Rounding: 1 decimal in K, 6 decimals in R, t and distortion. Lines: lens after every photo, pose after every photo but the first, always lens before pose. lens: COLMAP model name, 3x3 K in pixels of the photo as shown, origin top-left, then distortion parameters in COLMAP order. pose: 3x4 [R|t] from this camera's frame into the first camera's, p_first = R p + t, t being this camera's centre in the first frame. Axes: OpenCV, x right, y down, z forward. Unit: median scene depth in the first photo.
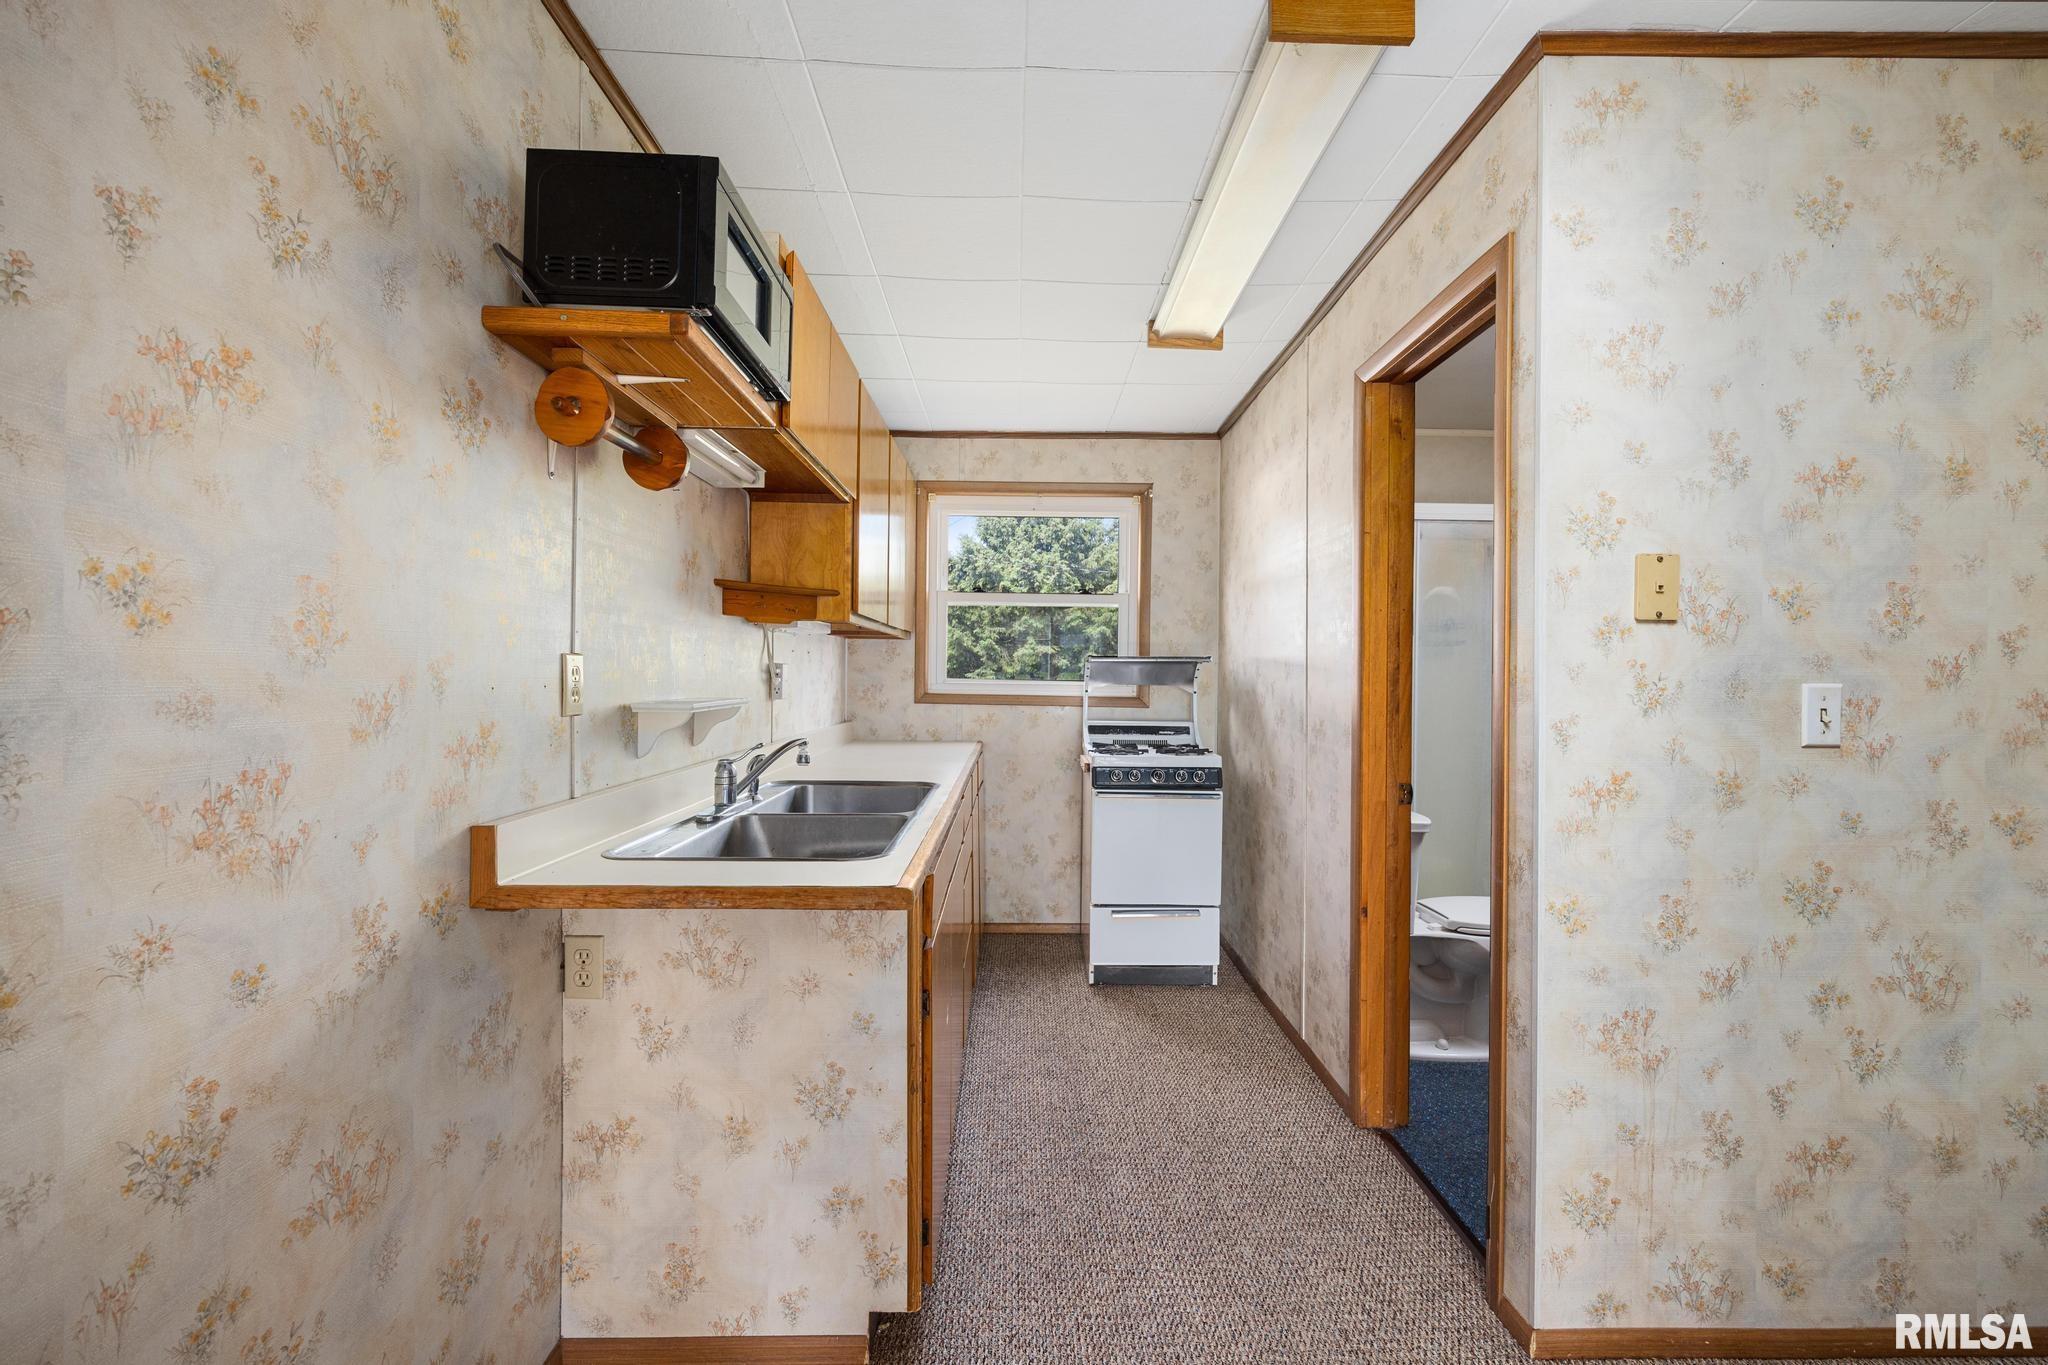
lens RADIAL K [[817.8, 0, 1039.3], [0, 817.8, 680.1], [0, 0, 1]] dist [-0.002091, 0.000463]
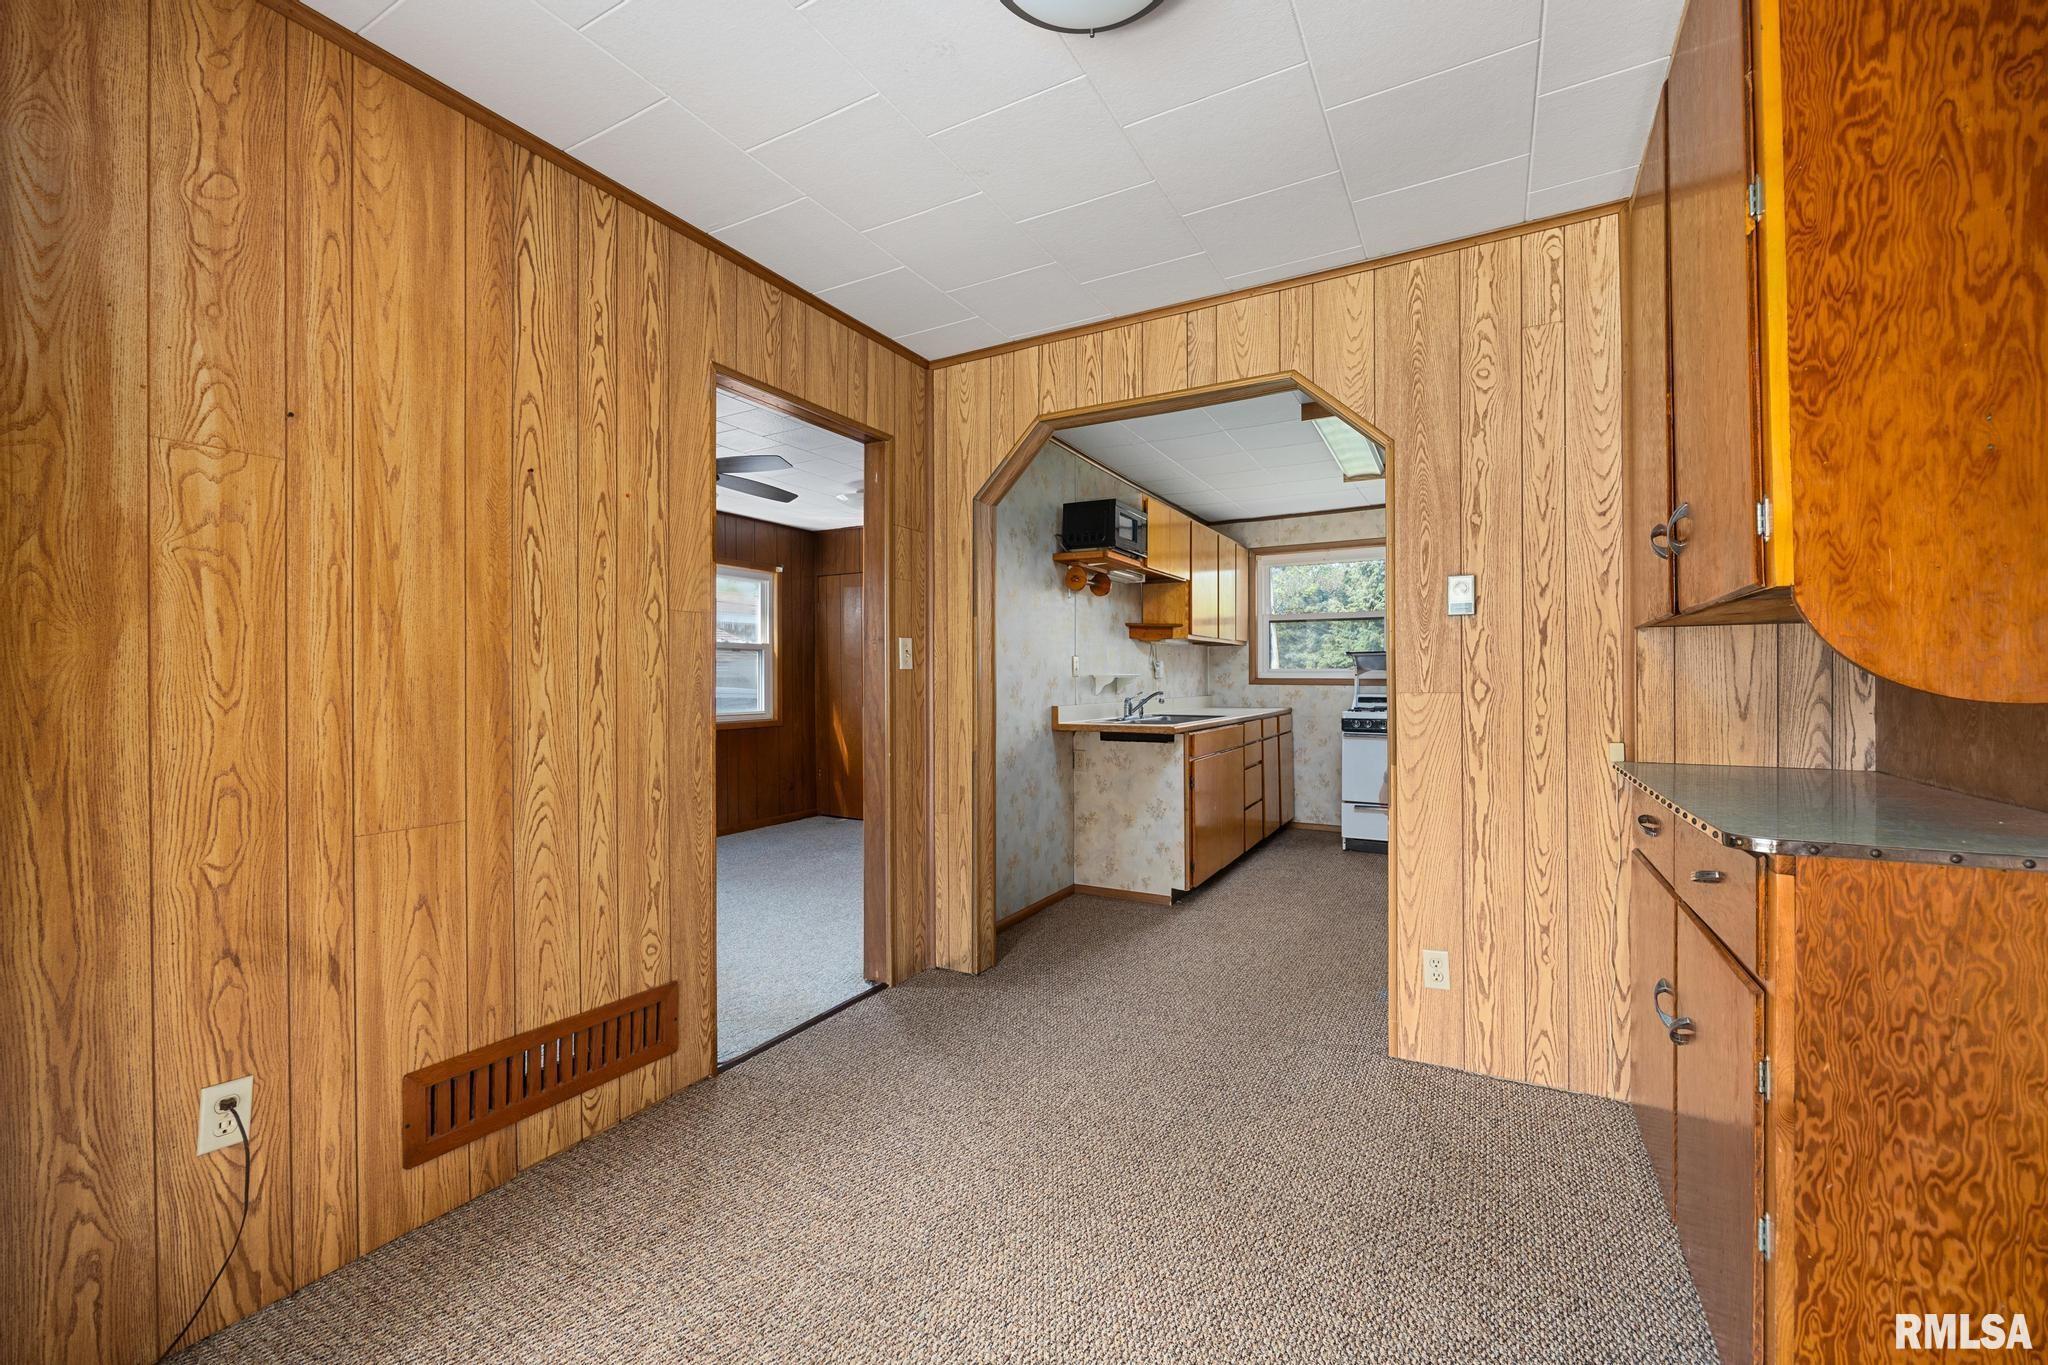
lens RADIAL K [[817.8, 0, 1023.5], [0, 817.8, 690.0], [0, 0, 1]] dist [-0.002091, 0.000463]
pose [[0.853026, -0.008935, -0.521792, 0.768353], [0.011007, 0.999939, 0.000872, 0.080151], [0.521752, -0.006488, 0.853072, -1.534443]]
